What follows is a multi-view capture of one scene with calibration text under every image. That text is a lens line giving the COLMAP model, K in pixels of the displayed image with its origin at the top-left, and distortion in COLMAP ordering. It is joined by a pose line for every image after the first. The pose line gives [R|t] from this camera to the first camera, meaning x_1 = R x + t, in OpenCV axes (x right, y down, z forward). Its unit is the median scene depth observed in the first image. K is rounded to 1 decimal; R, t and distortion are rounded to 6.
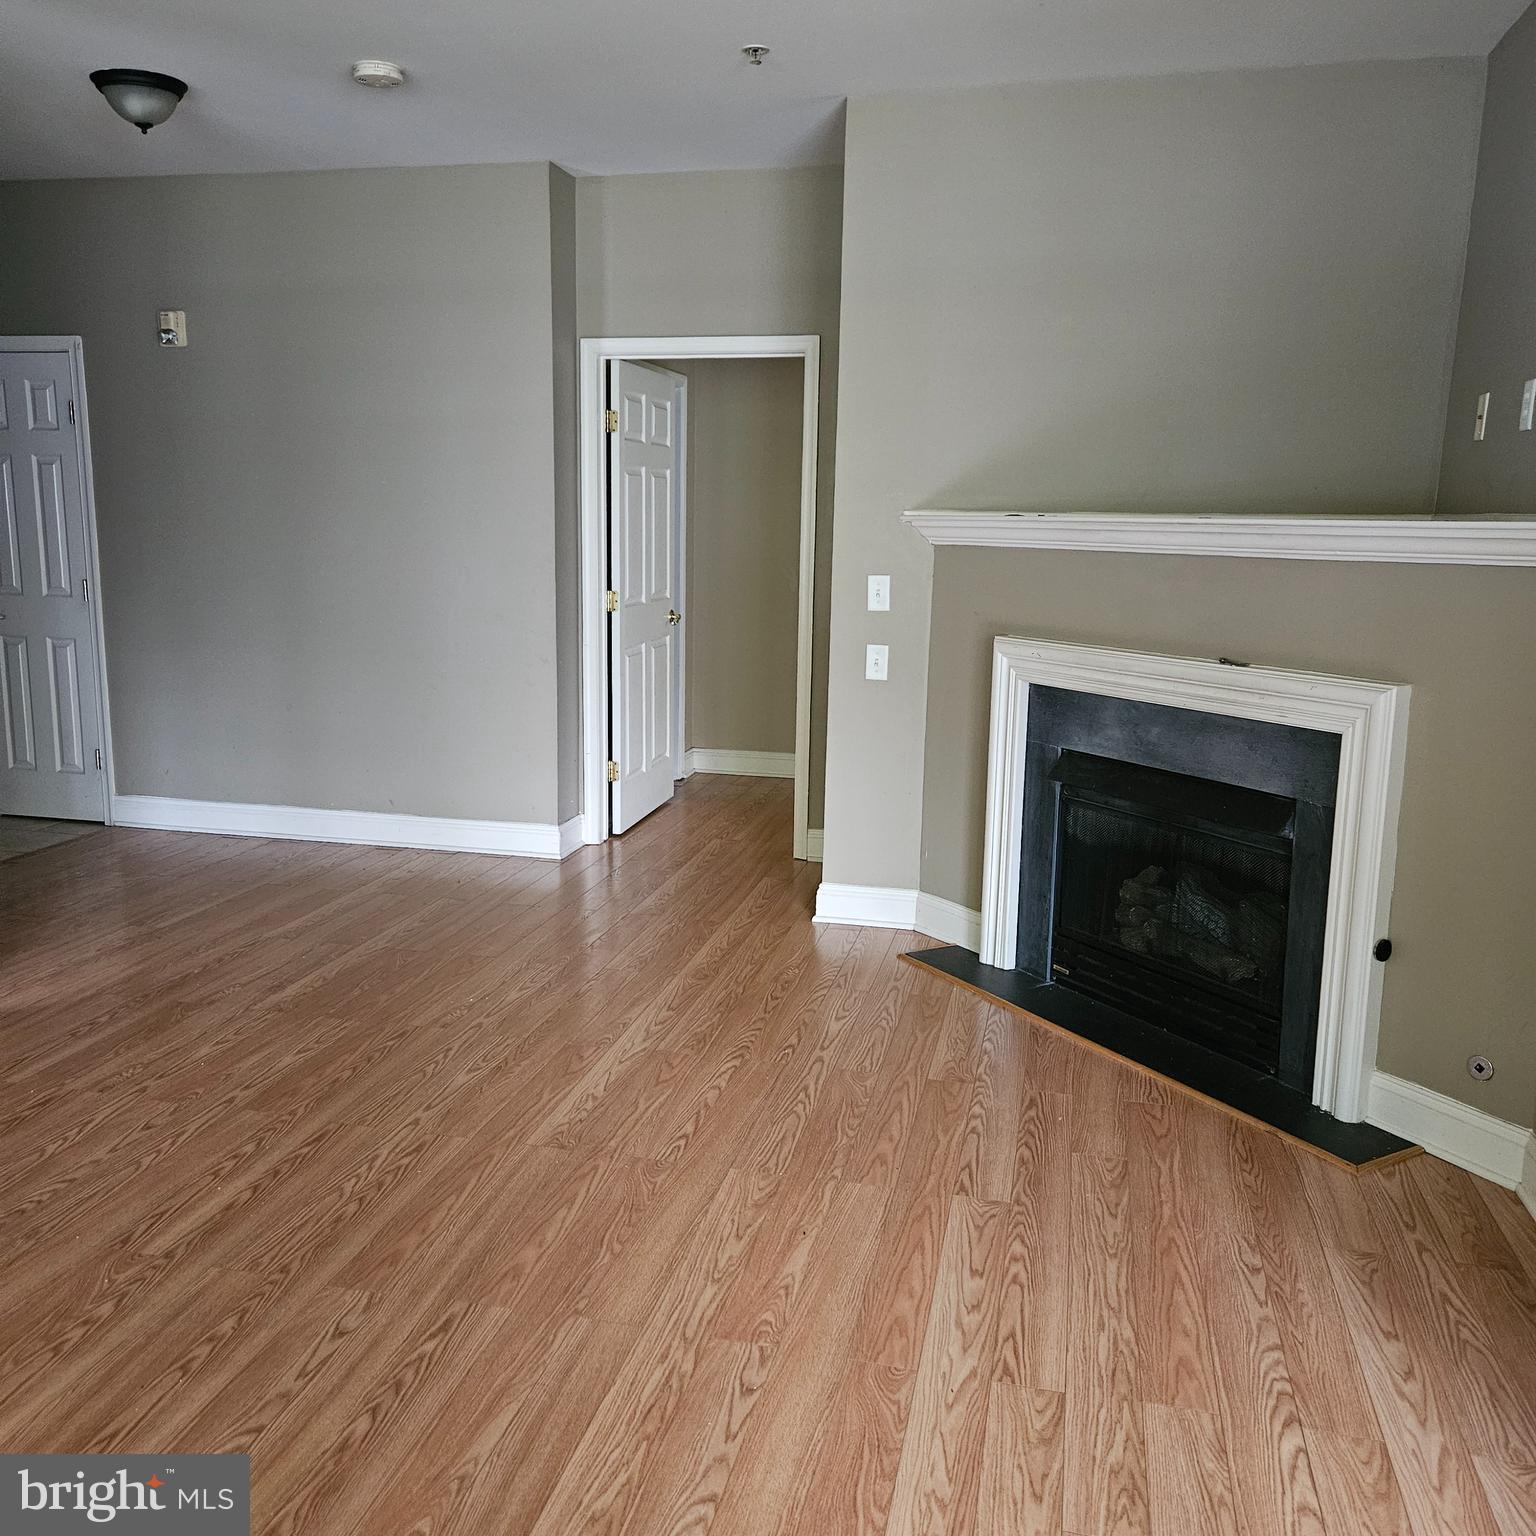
lens RADIAL K [[1371.9, 0, 768.0], [0, 1371.9, 768.0], [0, 0, 1]] dist [0.006203, 0.000202]
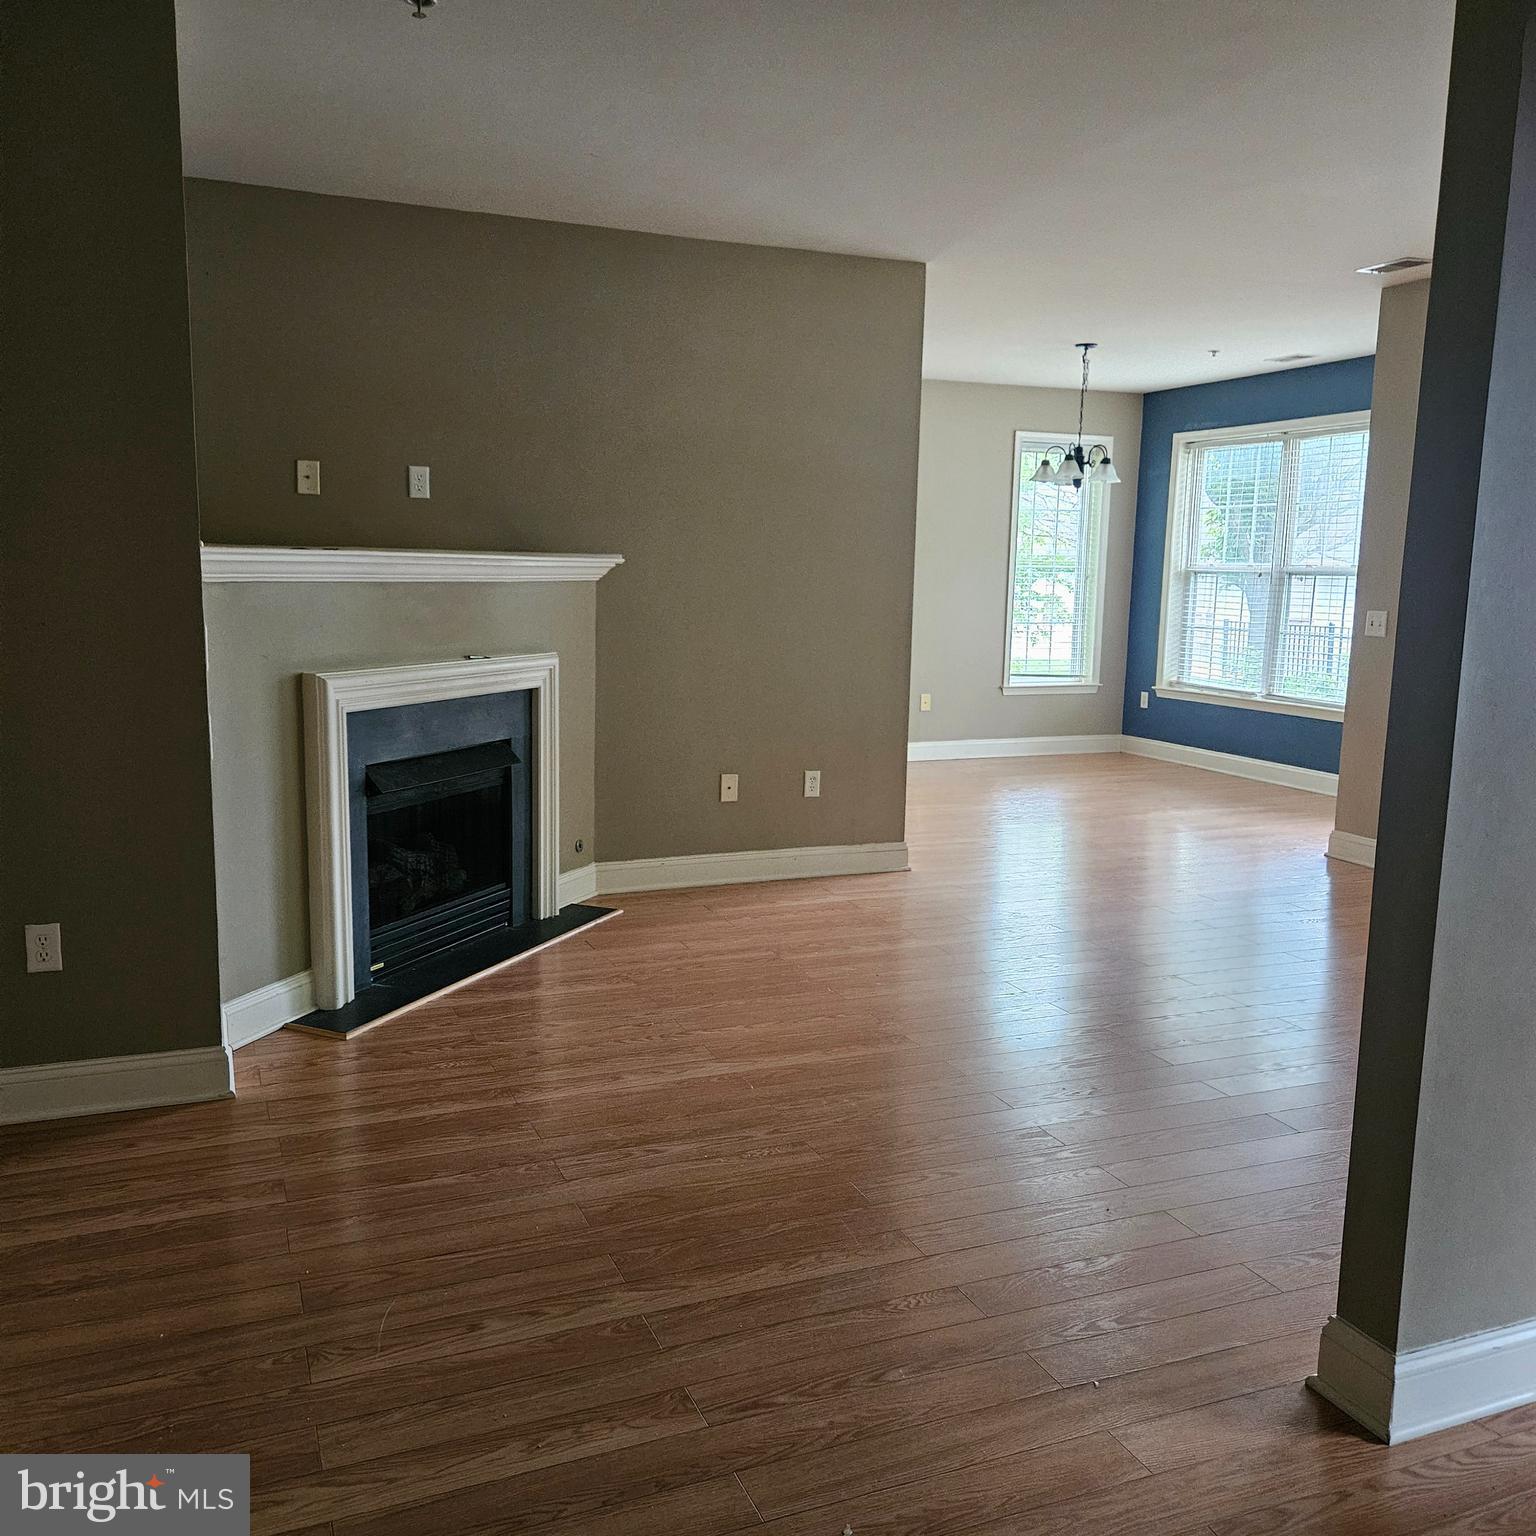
lens RADIAL K [[1382.8, 0, 768.0], [0, 1382.8, 768.0], [0, 0, 1]] dist [0.099288, -0.073133]
pose [[-0.590725, -0.146682, 0.793428, -1.114659], [0.116639, 0.957485, 0.263852, -0.351062], [-0.798398, 0.248409, -0.548501, 1.790395]]
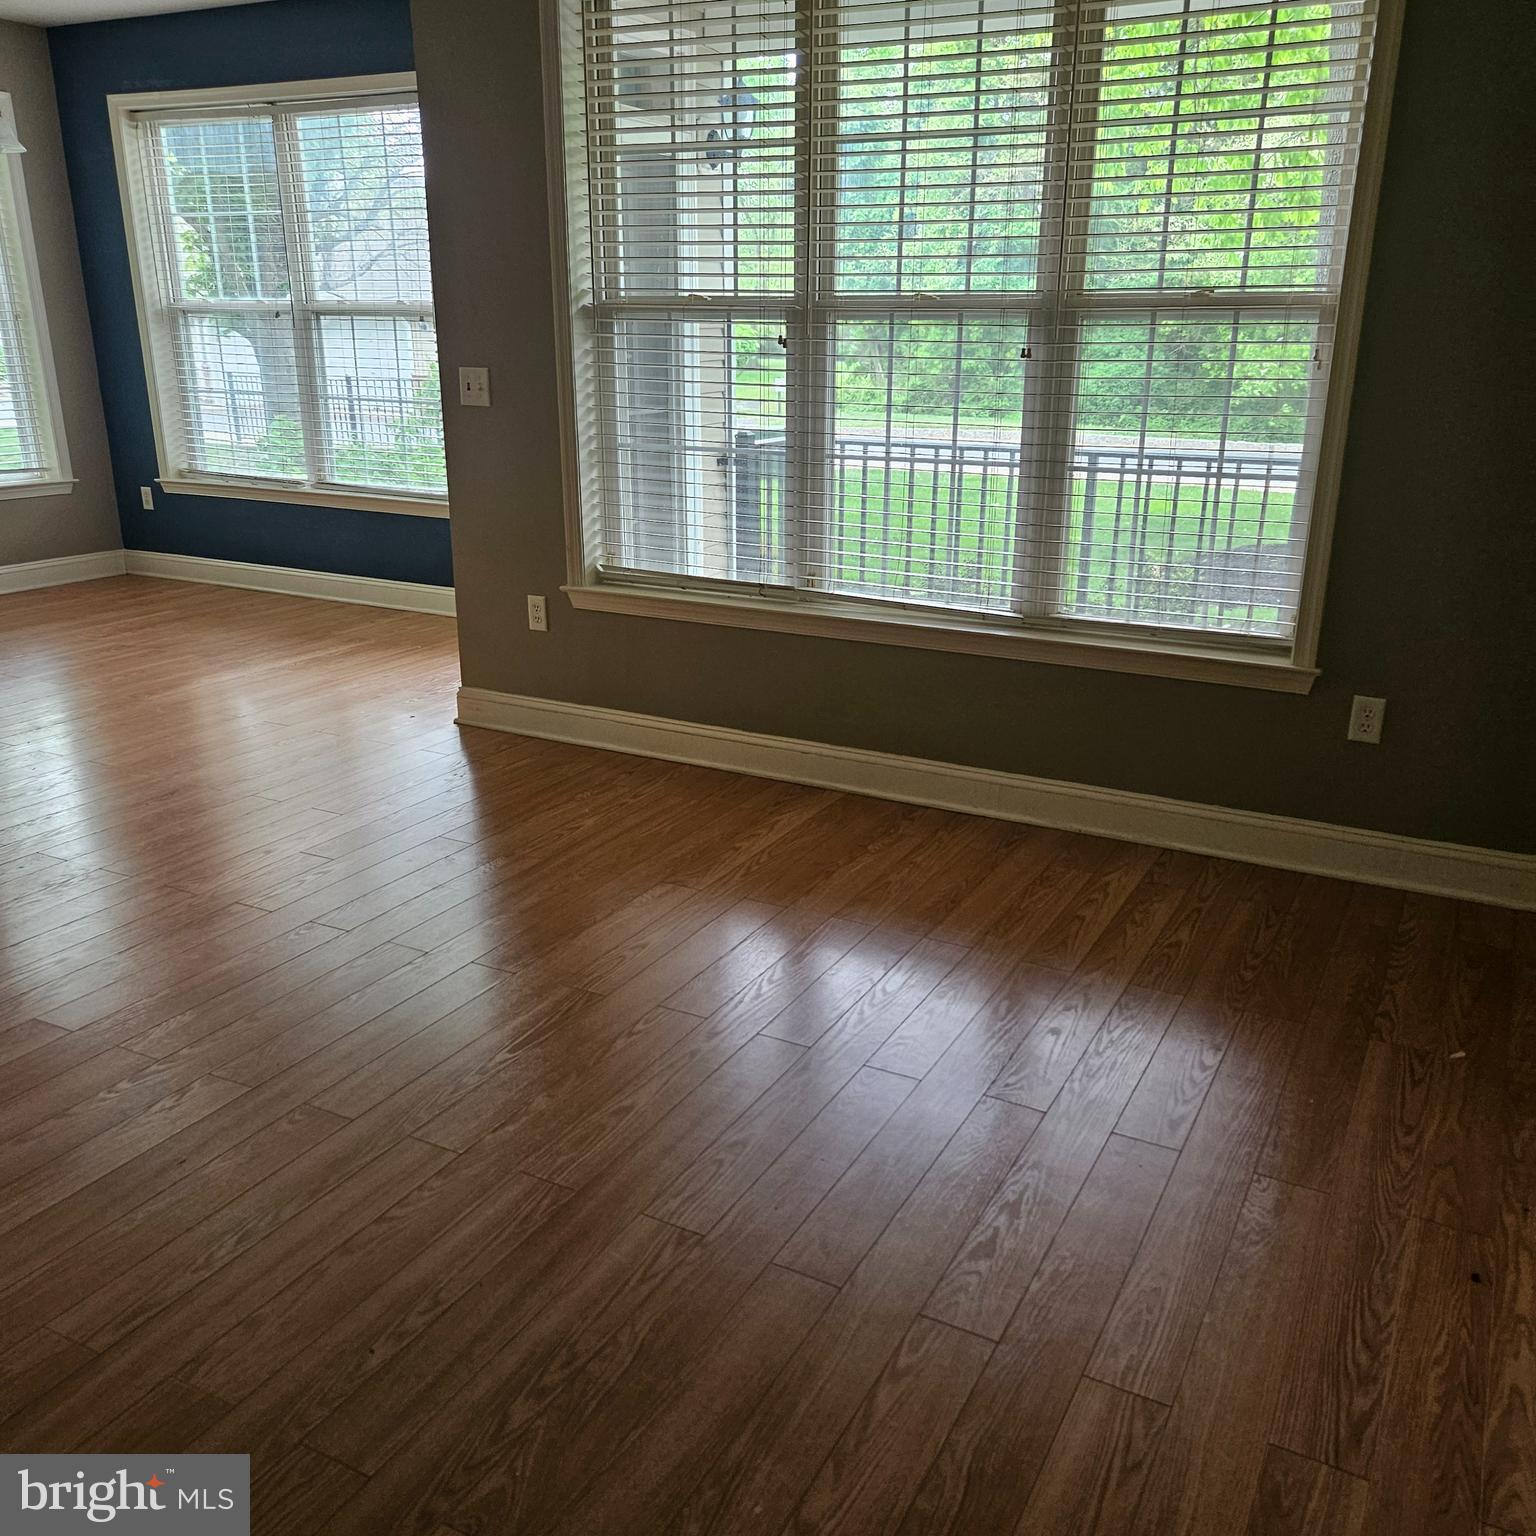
lens RADIAL K [[1382.8, 0, 768.0], [0, 1382.8, 768.0], [0, 0, 1]] dist [0.099288, -0.073133]
pose [[-0.965086, -0.099296, 0.242383, -0.597332], [0.027373, 0.882060, 0.470341, -0.209834], [-0.260499, 0.460555, -0.848546, 1.138131]]
